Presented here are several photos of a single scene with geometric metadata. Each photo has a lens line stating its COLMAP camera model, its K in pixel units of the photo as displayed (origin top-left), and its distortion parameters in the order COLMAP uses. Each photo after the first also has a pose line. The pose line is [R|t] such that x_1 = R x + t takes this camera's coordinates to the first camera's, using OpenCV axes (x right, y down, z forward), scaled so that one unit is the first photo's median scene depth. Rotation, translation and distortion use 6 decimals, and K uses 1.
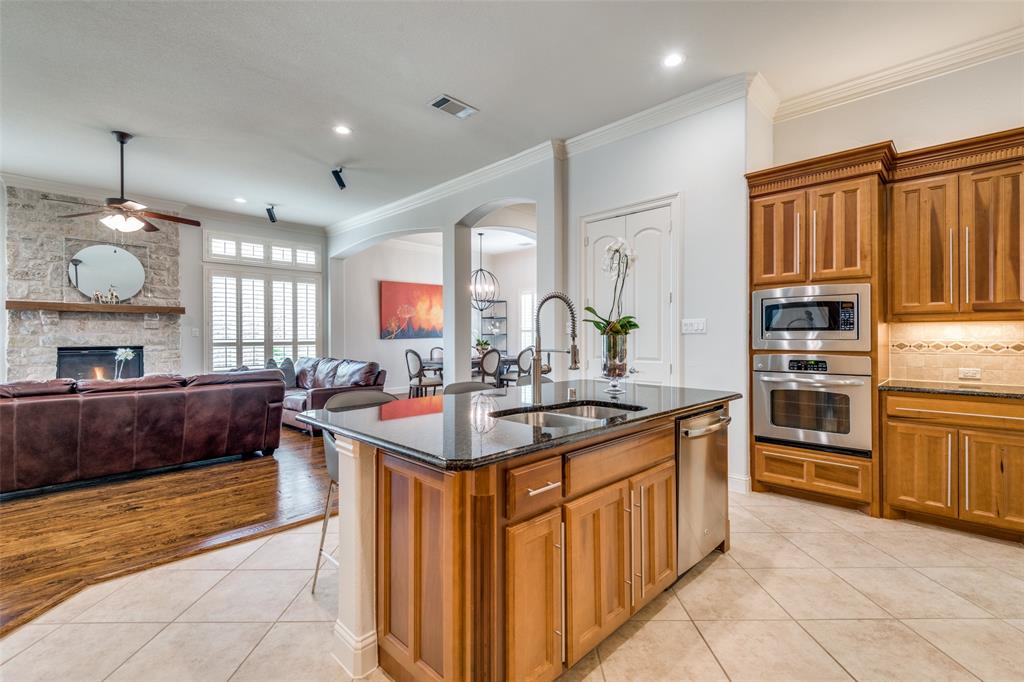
lens RADIAL K [[461.1, 0, 513.7], [0, 461.1, 338.6], [0, 0, 1]] dist [0.019408, -0.005811]
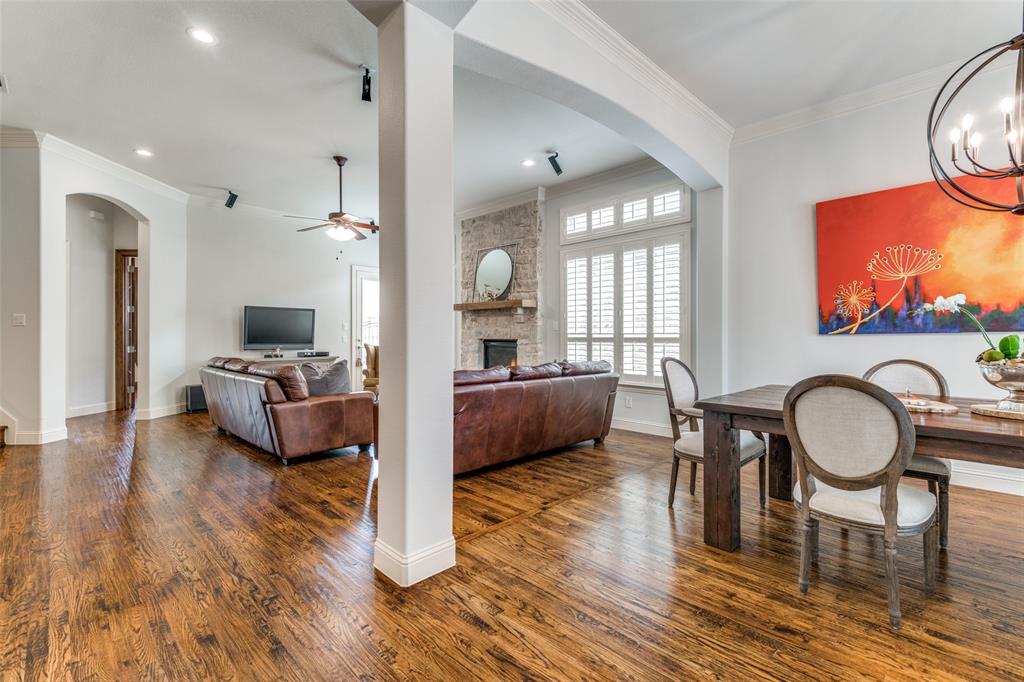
lens RADIAL K [[461.1, 0, 518.2], [0, 461.1, 336.4], [0, 0, 1]] dist [0.019408, -0.005811]
pose [[-0.000577, 0.003055, -0.999995, 0.201067], [-0.007250, 0.999969, 0.003059, 0.004718], [0.999974, 0.007251, -0.000555, 0.878531]]
